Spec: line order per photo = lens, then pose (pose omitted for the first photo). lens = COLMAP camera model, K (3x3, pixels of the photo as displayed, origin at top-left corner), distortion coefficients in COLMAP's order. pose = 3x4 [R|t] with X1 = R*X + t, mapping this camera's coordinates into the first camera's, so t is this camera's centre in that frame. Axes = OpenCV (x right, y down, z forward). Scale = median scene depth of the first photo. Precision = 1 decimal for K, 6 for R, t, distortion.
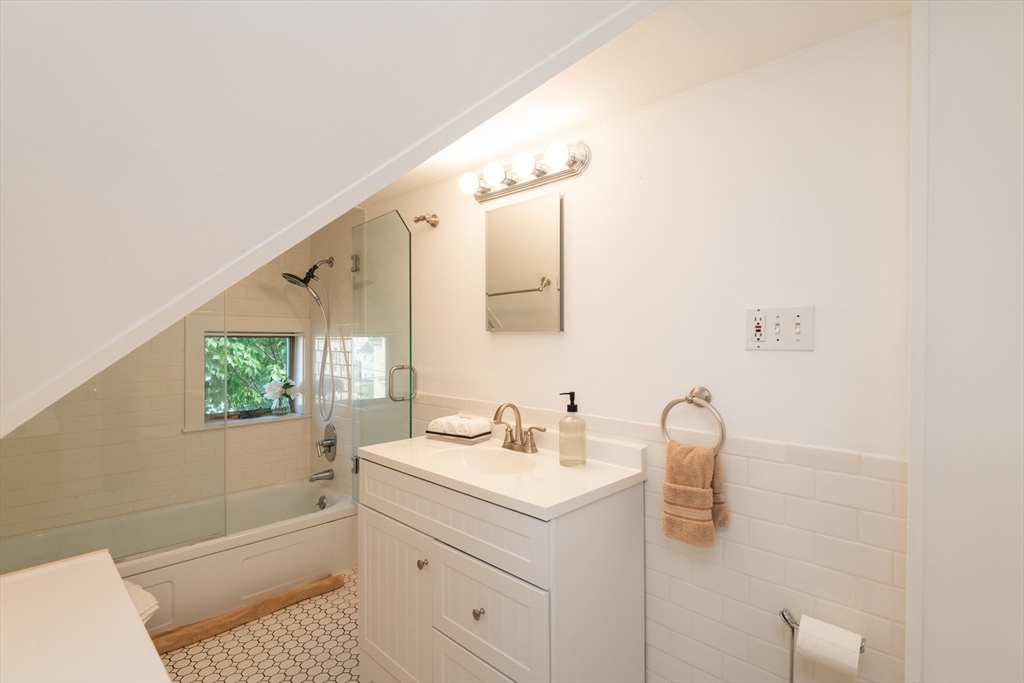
lens RADIAL K [[484.7, 0, 514.4], [0, 484.7, 339.9], [0, 0, 1]] dist [0.015526, -0.012672]
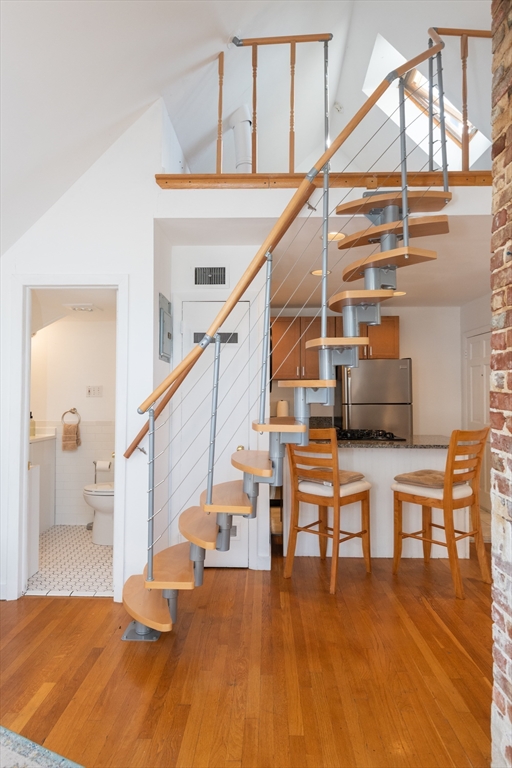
lens RADIAL K [[473.3, 0, 252.7], [0, 473.3, 380.3], [0, 0, 1]] dist [0.038083, -0.025024]
pose [[0.736557, 0.027486, 0.675816, -1.009108], [-0.009038, 0.999485, -0.030799, -0.002657], [-0.676315, 0.016577, 0.736426, -2.447933]]
